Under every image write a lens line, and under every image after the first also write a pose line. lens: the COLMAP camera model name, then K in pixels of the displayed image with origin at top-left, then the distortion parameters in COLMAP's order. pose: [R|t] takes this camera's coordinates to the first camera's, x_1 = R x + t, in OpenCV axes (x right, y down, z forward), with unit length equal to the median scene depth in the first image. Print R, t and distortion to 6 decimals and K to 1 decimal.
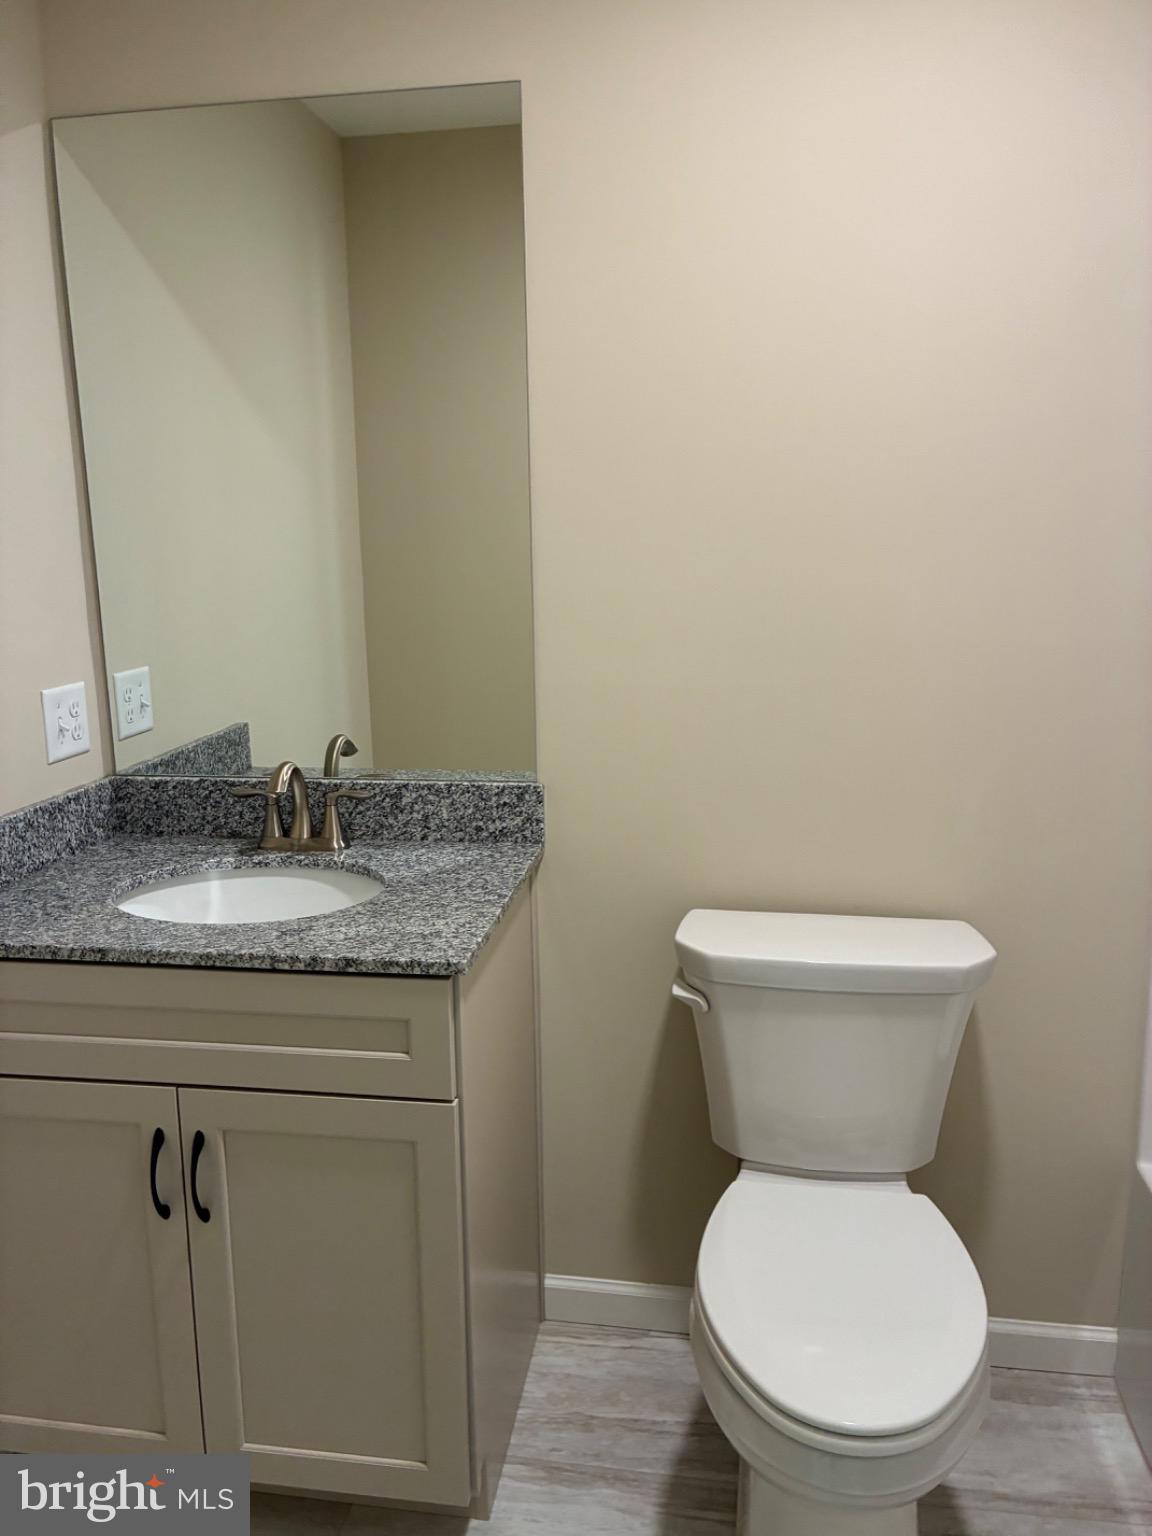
lens RADIAL K [[1157.3, 0, 576.0], [0, 1157.3, 768.0], [0, 0, 1]] dist [0.079143, -0.097082]
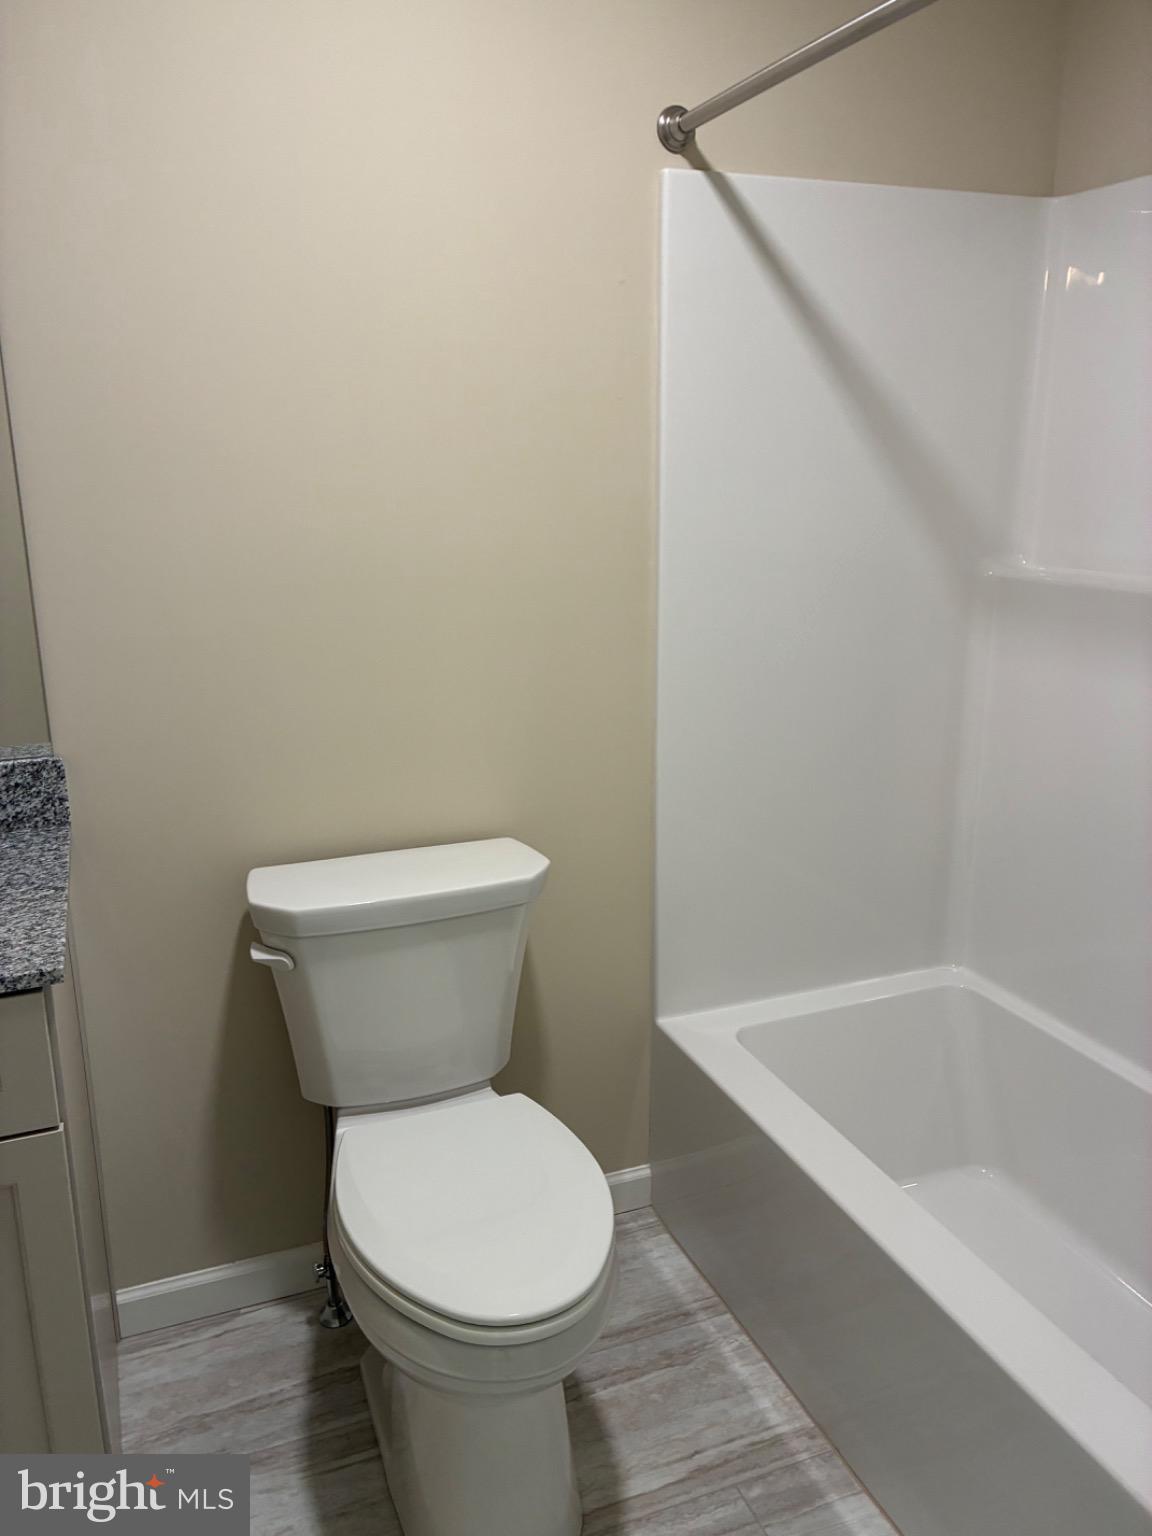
lens RADIAL K [[1157.3, 0, 576.0], [0, 1157.3, 768.0], [0, 0, 1]] dist [0.079143, -0.097082]
pose [[0.865901, -0.121048, 0.485349, -0.127692], [0.097043, 0.992496, 0.074398, -0.006453], [-0.490712, -0.017322, 0.871150, 0.038435]]
